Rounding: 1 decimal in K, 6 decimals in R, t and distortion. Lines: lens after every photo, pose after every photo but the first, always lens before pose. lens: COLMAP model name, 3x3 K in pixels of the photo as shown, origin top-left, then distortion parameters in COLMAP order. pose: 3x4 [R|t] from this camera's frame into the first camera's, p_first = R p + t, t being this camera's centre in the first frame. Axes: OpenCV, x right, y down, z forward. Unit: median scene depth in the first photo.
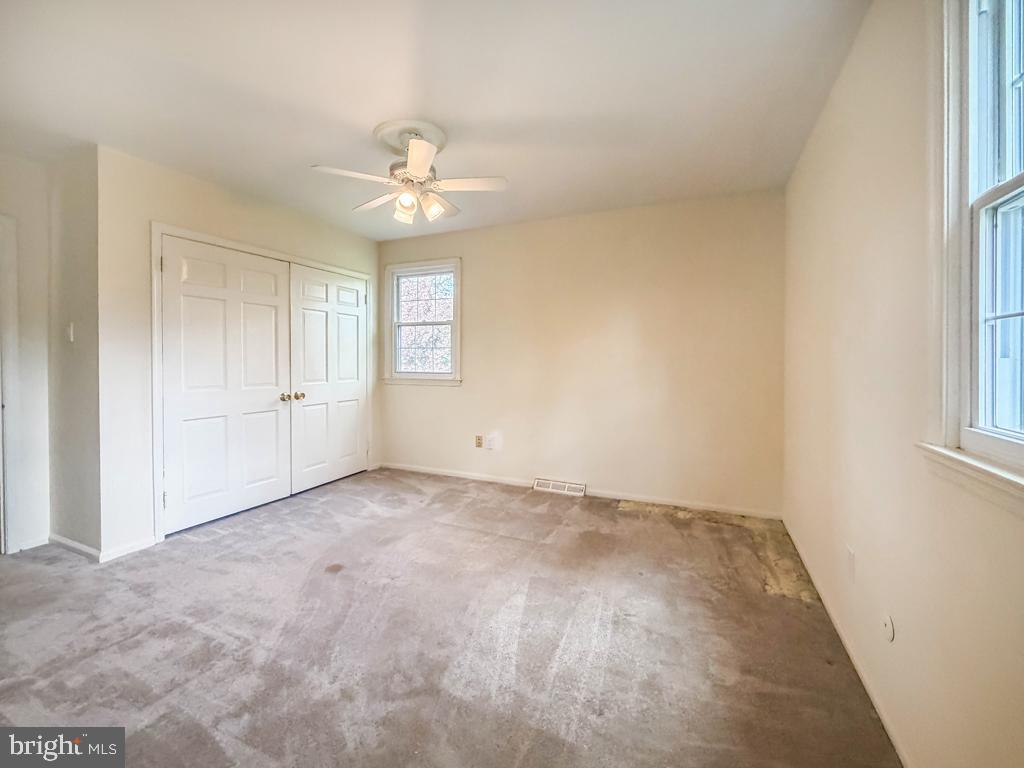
lens RADIAL K [[421.4, 0, 513.5], [0, 421.4, 367.7], [0, 0, 1]] dist [0.000387, 0.000026]
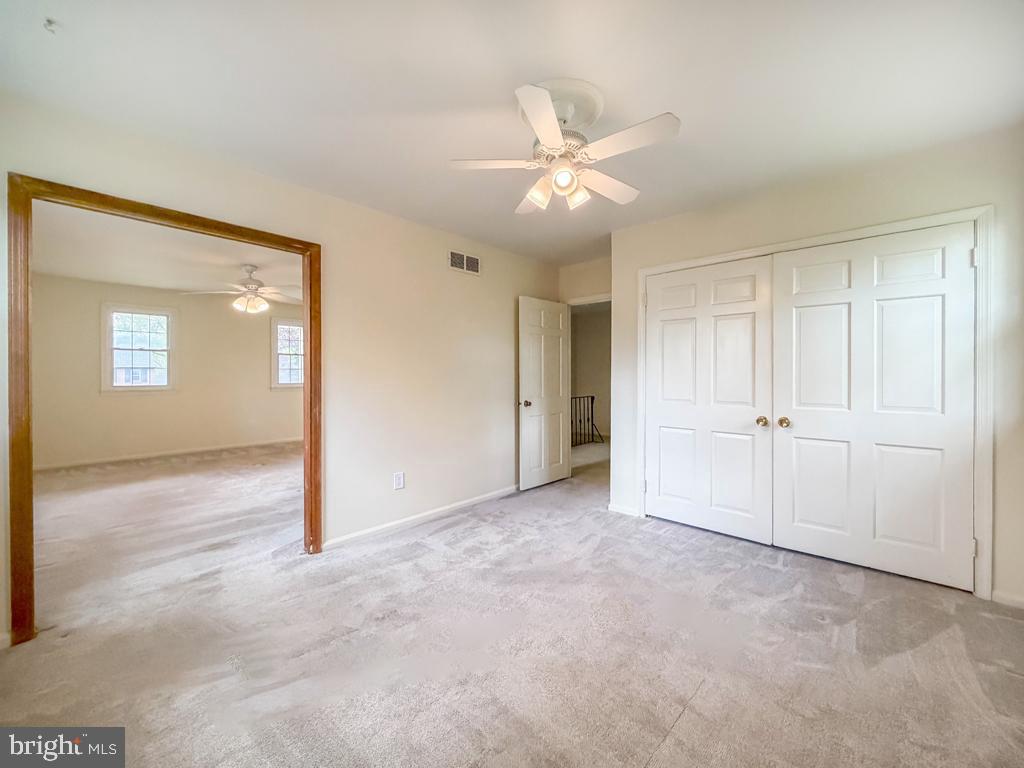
lens RADIAL K [[423.6, 0, 510.3], [0, 423.6, 378.6], [0, 0, 1]] dist [-0.000242, -0.000102]
pose [[-0.326677, 0.011213, -0.945070, 0.432421], [-0.012179, 0.999797, 0.016072, -0.022459], [0.945058, 0.016760, -0.326474, 0.872573]]
